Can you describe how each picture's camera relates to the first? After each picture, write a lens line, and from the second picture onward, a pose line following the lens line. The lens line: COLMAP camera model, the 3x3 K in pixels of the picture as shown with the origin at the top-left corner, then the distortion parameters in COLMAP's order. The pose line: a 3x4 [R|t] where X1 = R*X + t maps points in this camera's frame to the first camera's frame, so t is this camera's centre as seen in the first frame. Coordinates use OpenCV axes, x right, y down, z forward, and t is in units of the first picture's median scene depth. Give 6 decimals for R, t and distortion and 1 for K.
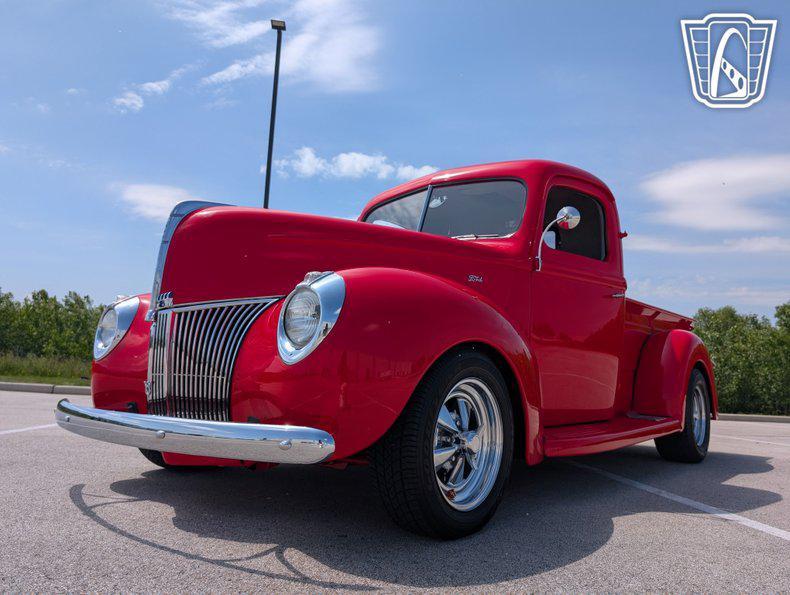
lens RADIAL K [[575.8, 0, 408.0], [0, 575.8, 297.3], [0, 0, 1]] dist [0.004117, -0.001797]
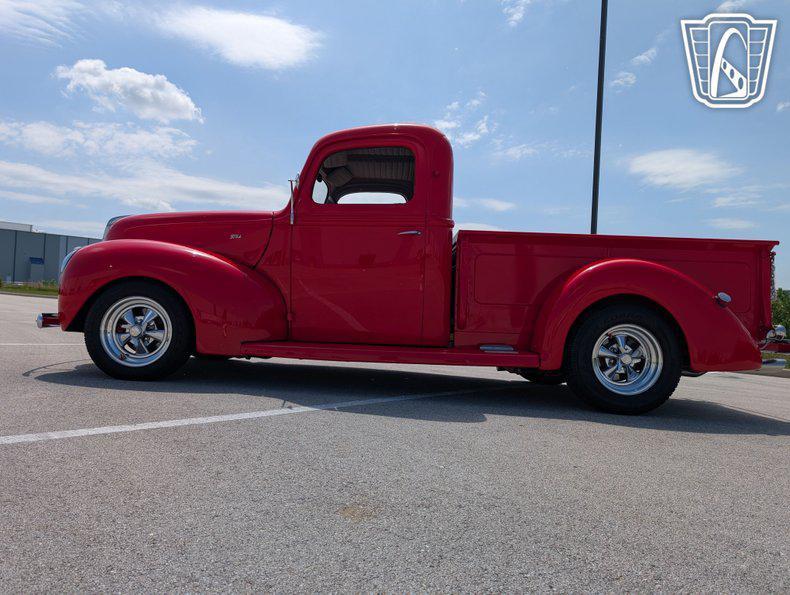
lens RADIAL K [[560.5, 0, 386.5], [0, 560.5, 292.3], [0, 0, 1]] dist [0.004922, -0.000242]
pose [[0.630131, -0.053348, -0.774654, 1.975036], [0.087446, 0.996166, 0.002529, 0.152429], [0.771549, -0.069334, 0.632380, 0.456924]]
